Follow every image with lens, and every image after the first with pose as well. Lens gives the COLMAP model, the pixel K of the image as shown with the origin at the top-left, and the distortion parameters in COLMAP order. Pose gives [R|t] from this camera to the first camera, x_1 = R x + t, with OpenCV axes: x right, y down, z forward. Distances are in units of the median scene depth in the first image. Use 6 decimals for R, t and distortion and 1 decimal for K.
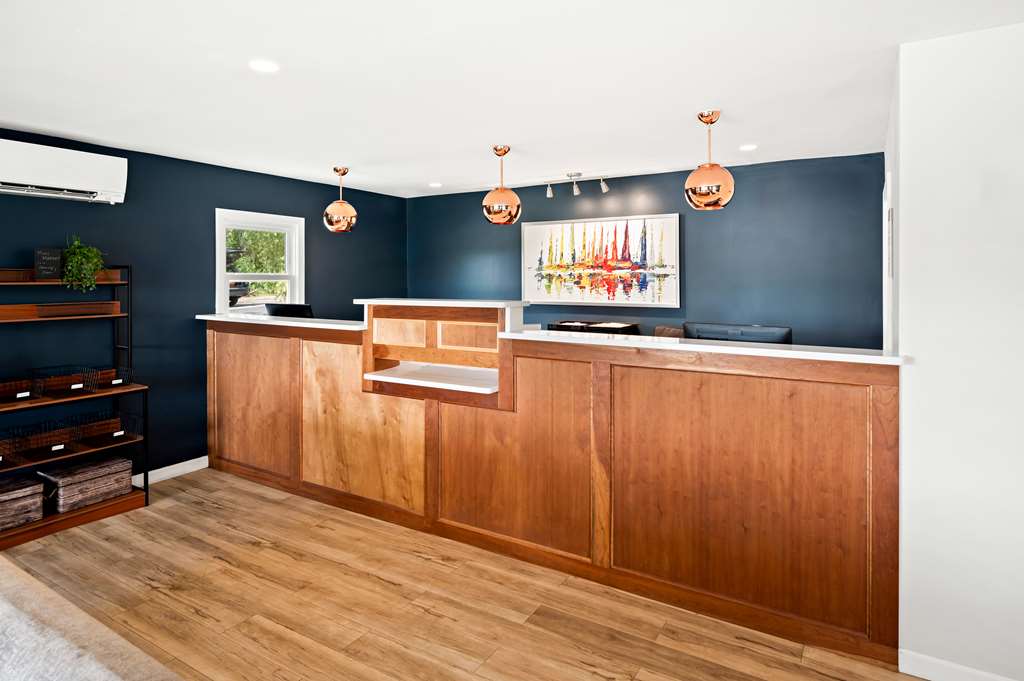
lens RADIAL K [[583.5, 0, 512.7], [0, 583.5, 280.6], [0, 0, 1]] dist [0.002483, -0.000409]
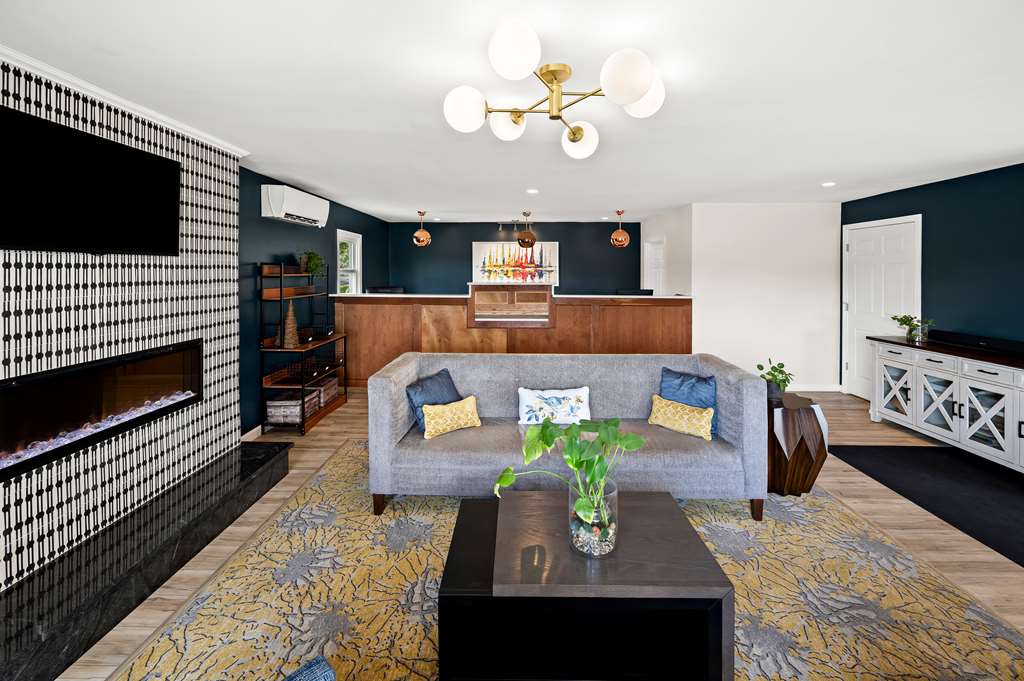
lens RADIAL K [[427.7, 0, 510.5], [0, 427.7, 265.5], [0, 0, 1]] dist [-0.001062, -0.000157]
pose [[0.866943, 0.011009, 0.498286, -0.834751], [-0.003210, 0.999859, -0.016505, -0.003298], [-0.498397, 0.012709, 0.866856, -0.350905]]
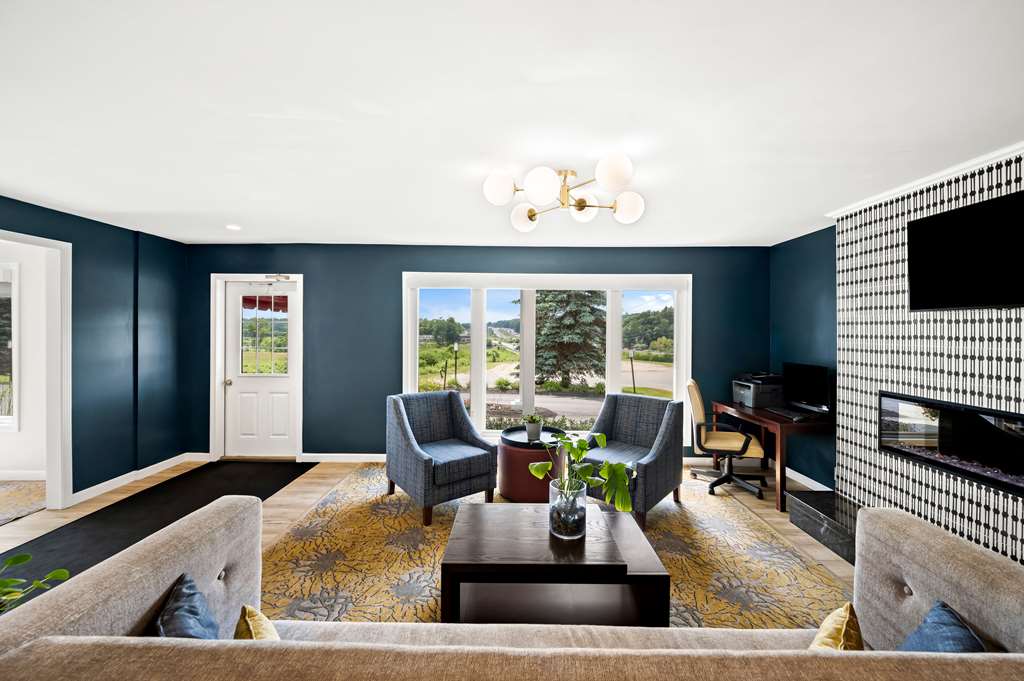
lens RADIAL K [[394.4, 0, 516.6], [0, 394.4, 333.3], [0, 0, 1]] dist [0.002612, -0.000057]
pose [[-0.856190, 0.015414, -0.516431, -0.213977], [0.009594, 0.999857, 0.013938, -0.006179], [0.516572, 0.006979, -0.856215, 0.481742]]
